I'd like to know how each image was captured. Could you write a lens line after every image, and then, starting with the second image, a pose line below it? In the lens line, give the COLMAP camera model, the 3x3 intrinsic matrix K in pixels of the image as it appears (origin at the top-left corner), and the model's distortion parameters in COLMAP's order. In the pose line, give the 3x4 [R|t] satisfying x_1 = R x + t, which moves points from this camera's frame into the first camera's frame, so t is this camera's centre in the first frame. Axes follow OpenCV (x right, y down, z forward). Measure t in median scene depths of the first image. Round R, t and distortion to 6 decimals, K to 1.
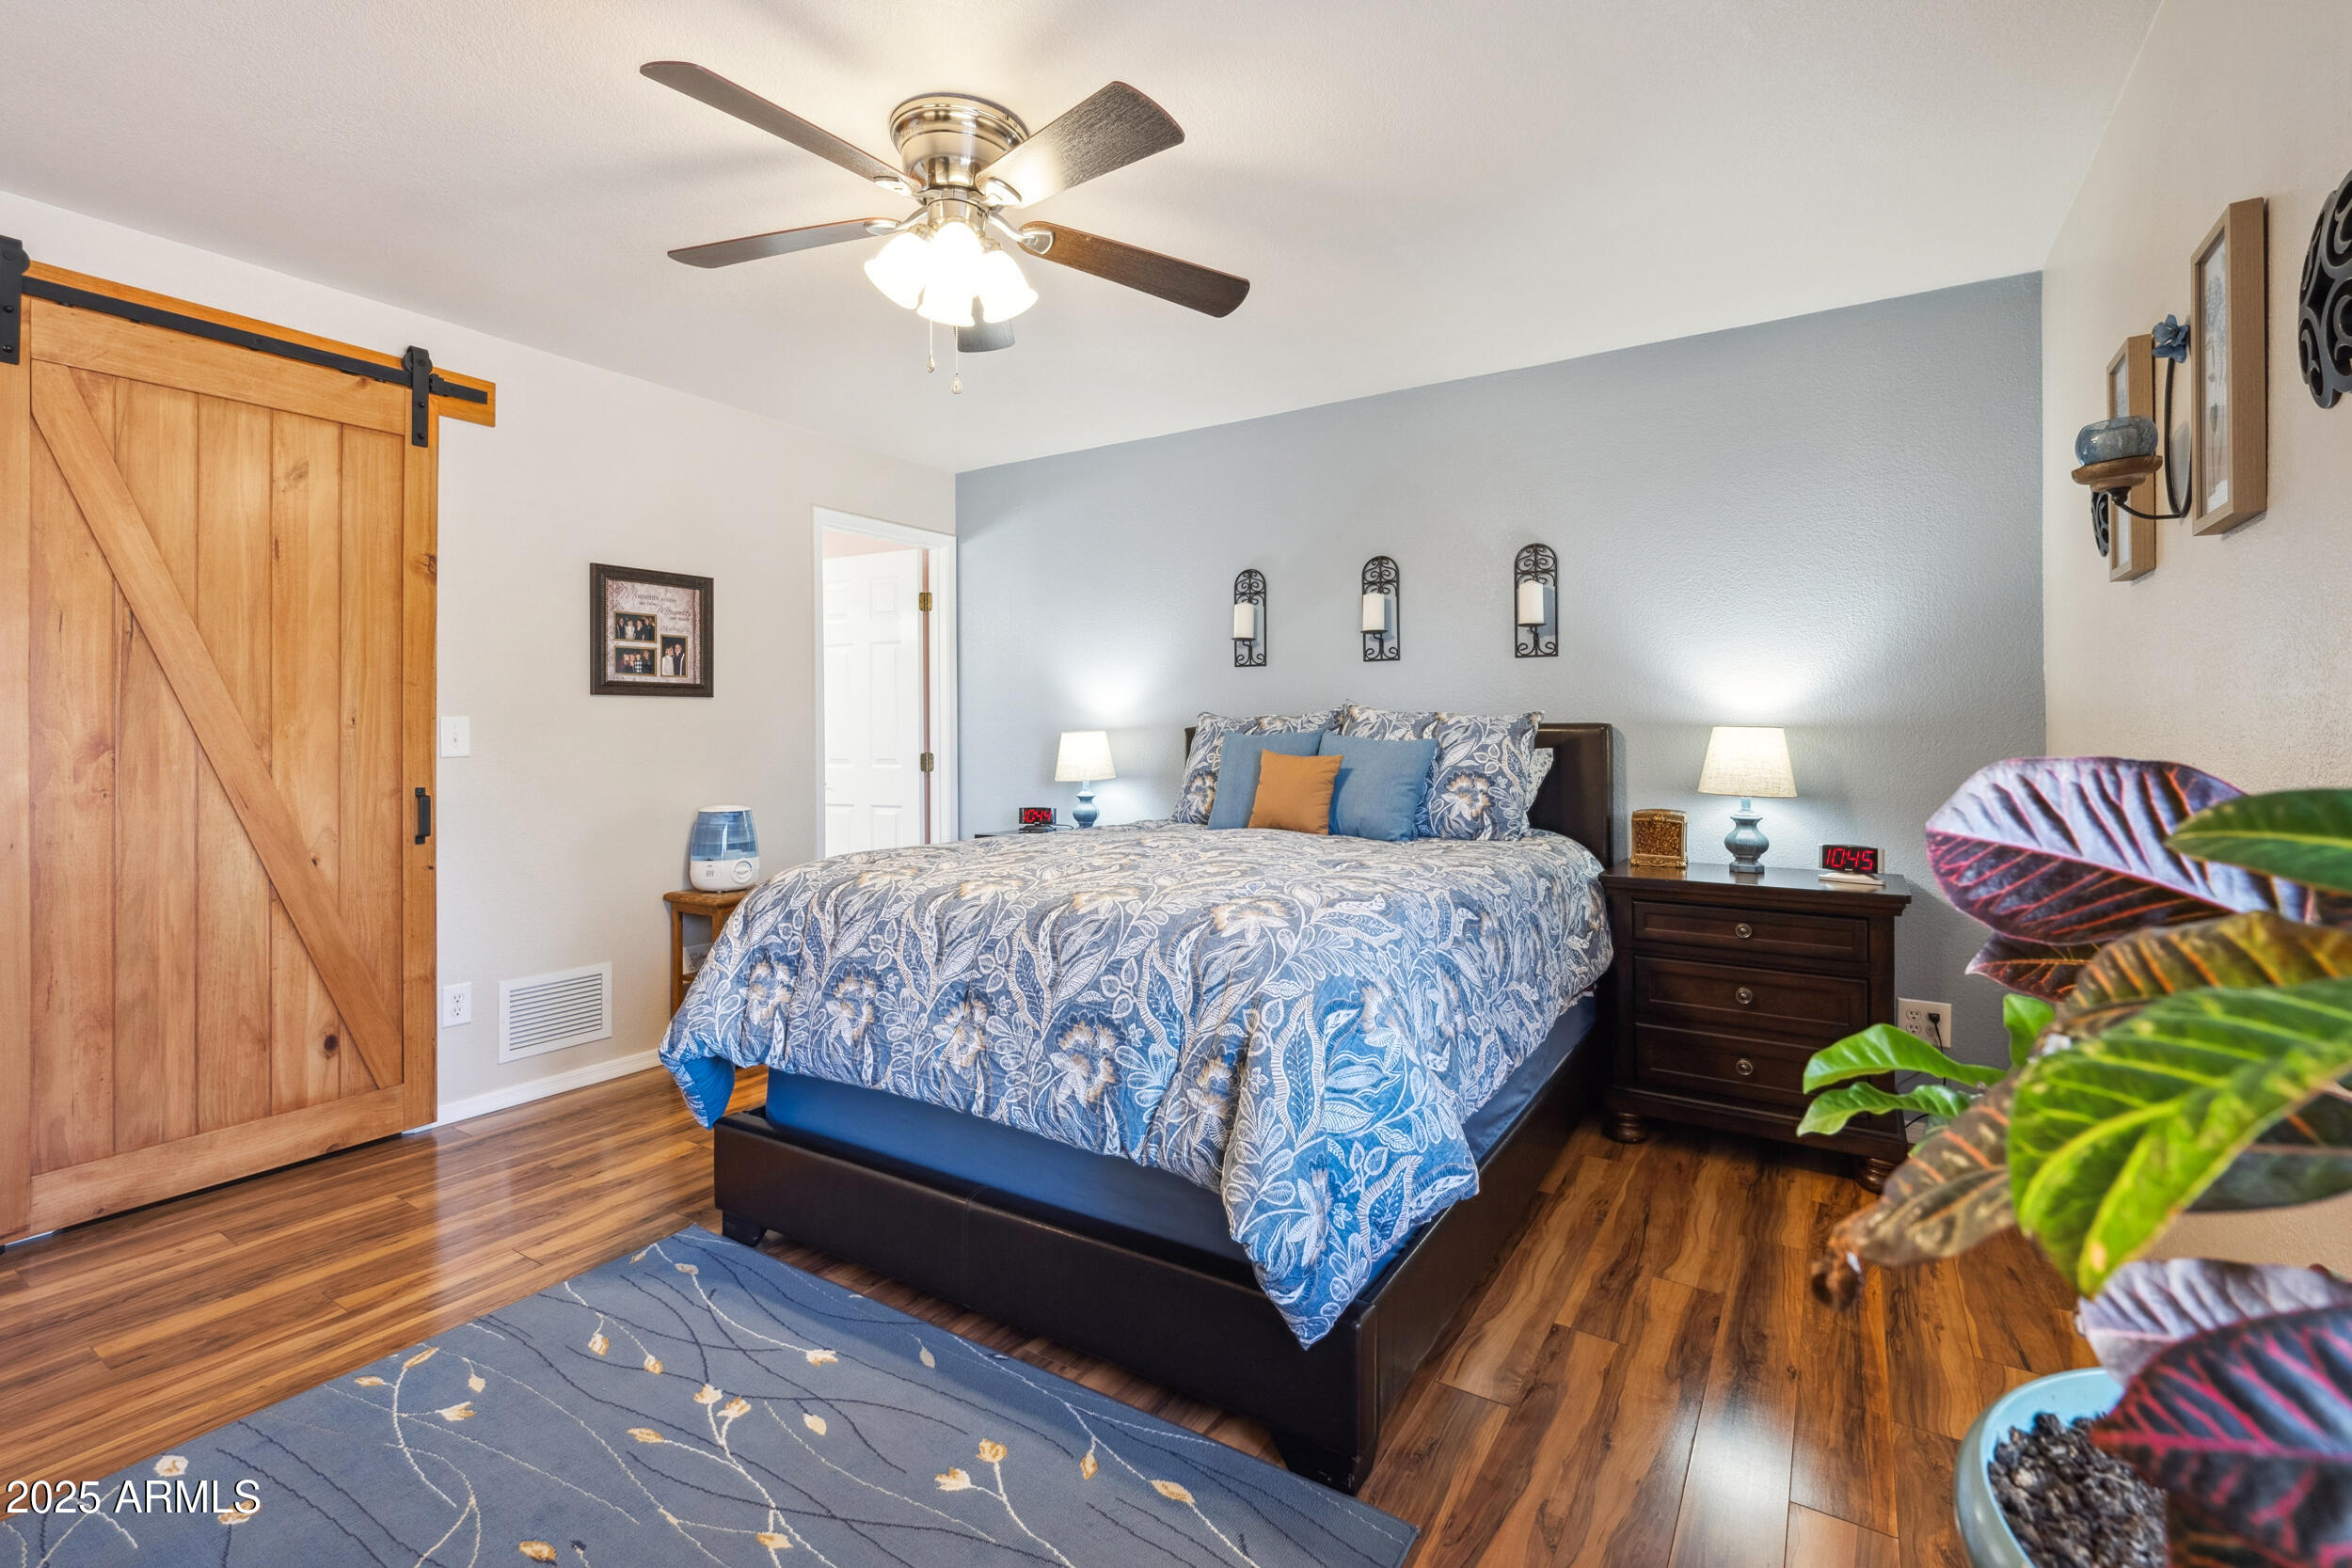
lens RADIAL K [[1055.2, 0, 1137.5], [0, 1055.2, 744.0], [0, 0, 1]] dist [0.010120, 0.000673]
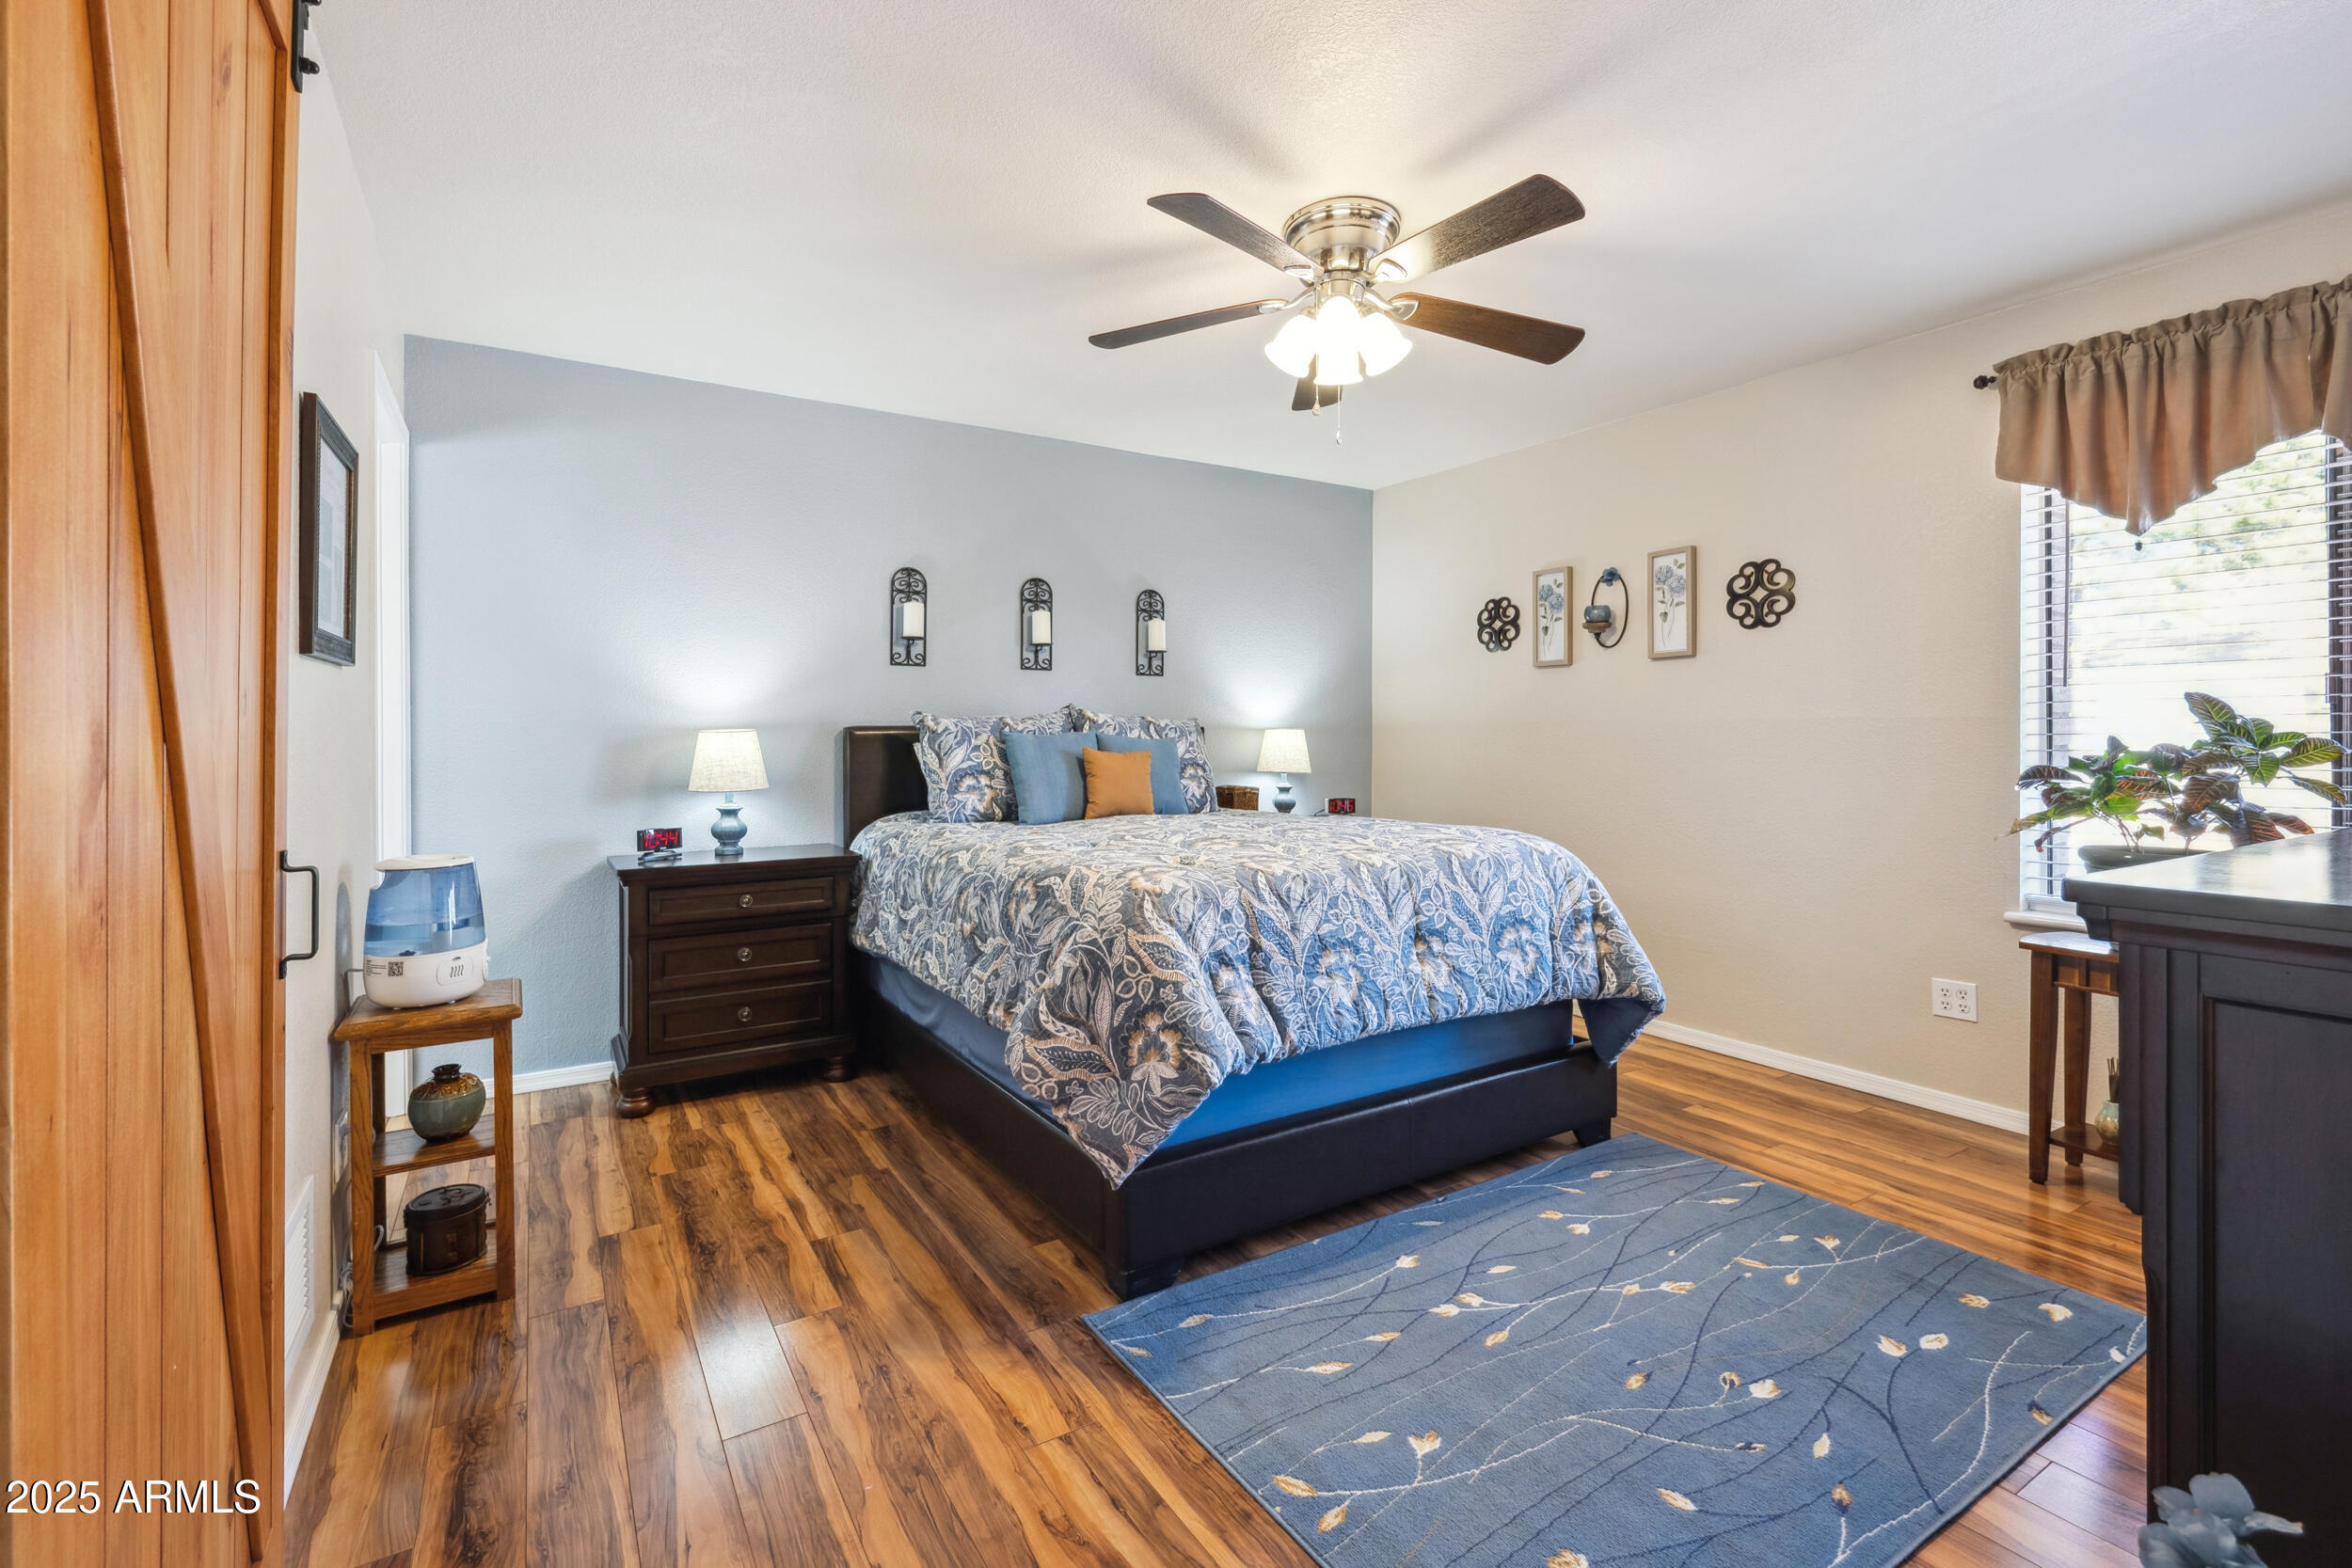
lens RADIAL K [[1055.2, 0, 1183.0], [0, 1055.2, 726.4], [0, 0, 1]] dist [0.010120, 0.000673]
pose [[0.407176, 0.005469, 0.913333, -1.437407], [0.005607, 0.999948, -0.008487, -0.009528], [-0.913332, 0.008576, 0.407125, 0.721206]]
